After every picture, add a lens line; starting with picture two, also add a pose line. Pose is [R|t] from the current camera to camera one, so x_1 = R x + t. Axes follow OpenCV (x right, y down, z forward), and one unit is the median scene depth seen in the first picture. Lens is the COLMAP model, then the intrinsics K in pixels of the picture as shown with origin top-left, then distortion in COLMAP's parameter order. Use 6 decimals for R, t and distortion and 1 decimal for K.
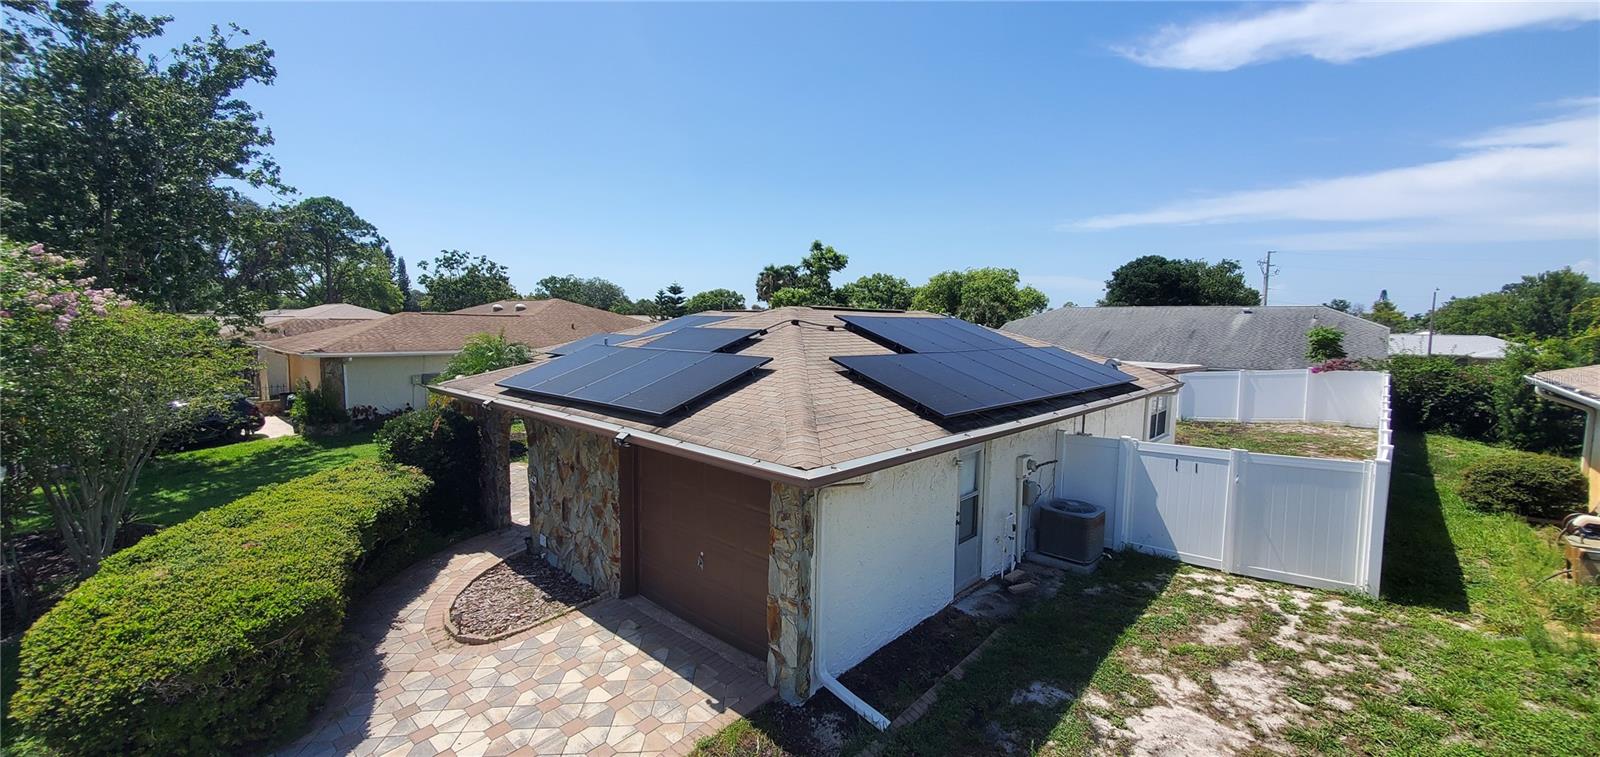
lens RADIAL K [[641.6, 0, 804.6], [0, 641.6, 377.9], [0, 0, 1]] dist [0.001367, -0.001480]
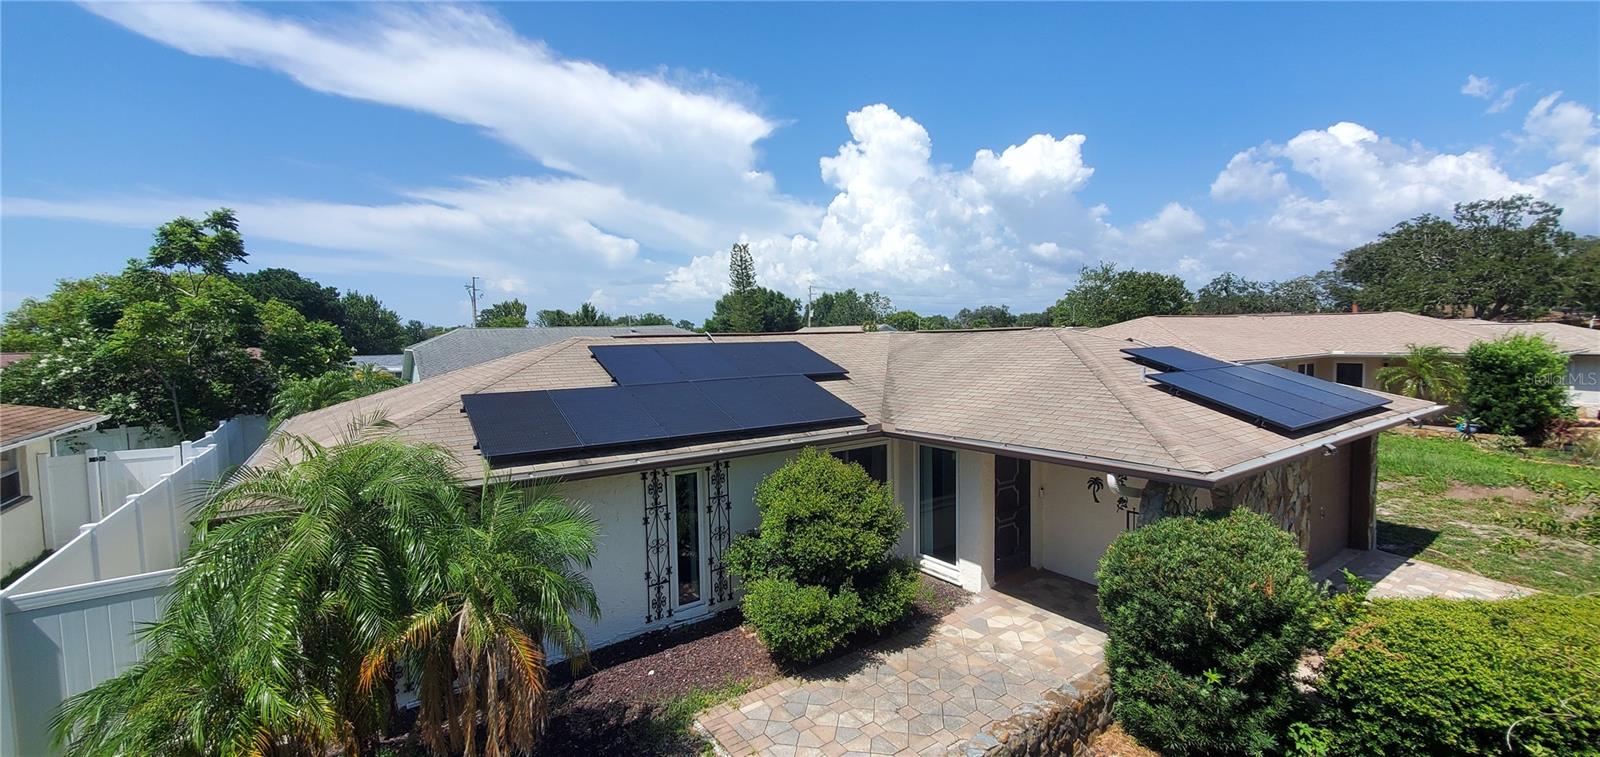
lens RADIAL K [[641.6, 0, 790.3], [0, 641.6, 382.0], [0, 0, 1]] dist [0.001367, -0.001480]
pose [[0.228393, -0.088636, 0.969526, -1.778828], [0.112184, 0.991610, 0.064227, -0.205618], [-0.967084, 0.094096, 0.236421, 1.813344]]
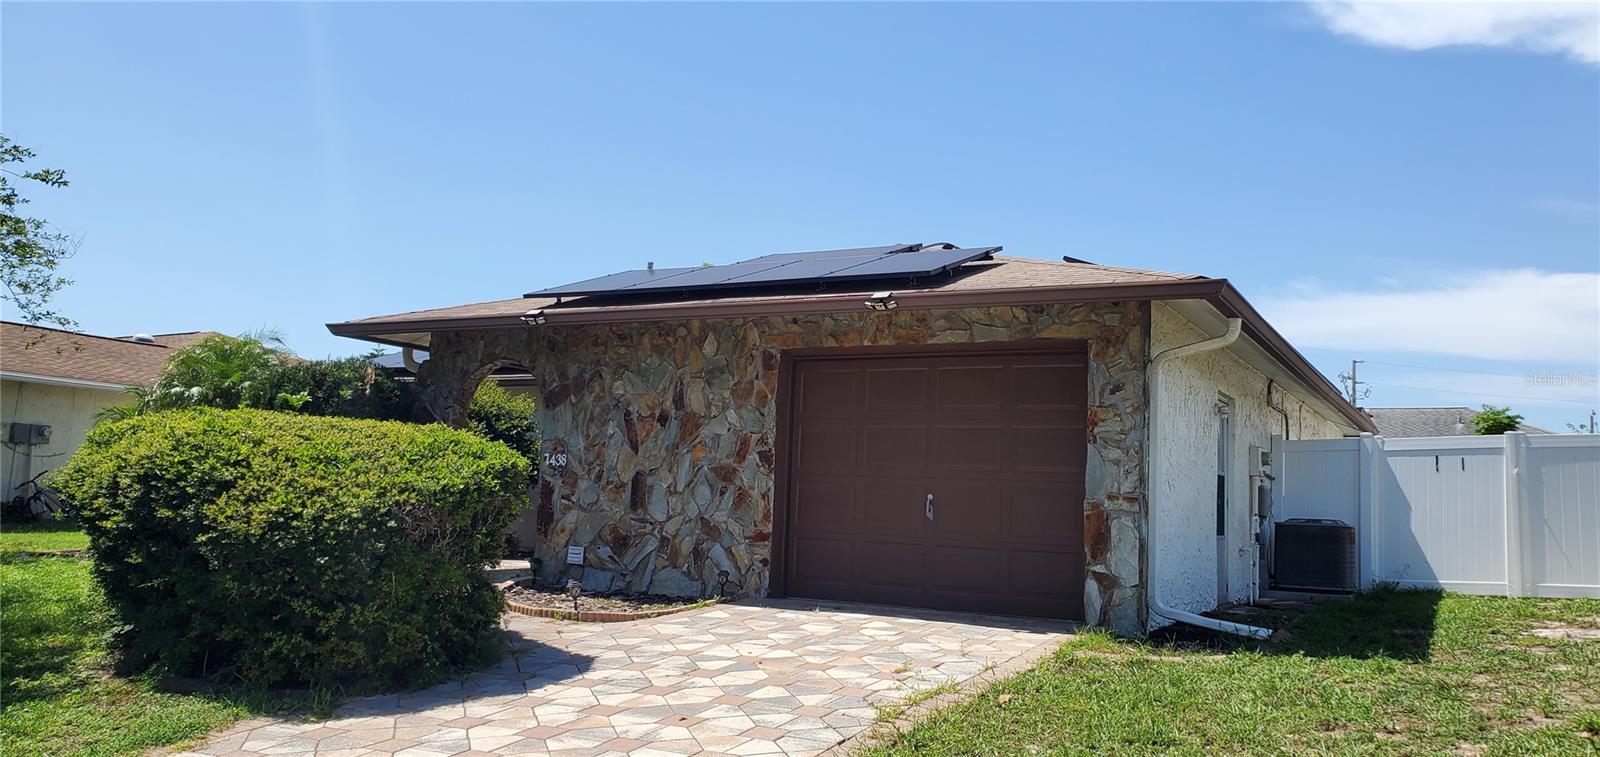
lens RADIAL K [[1247.6, 0, 829.5], [0, 1247.6, 379.0], [0, 0, 1]] dist [-0.000861, 0.010822]
pose [[0.968259, 0.047872, 0.245321, -0.550393], [-0.001449, 0.982546, -0.186012, 0.361364], [-0.249944, 0.179752, 0.951429, -0.270899]]
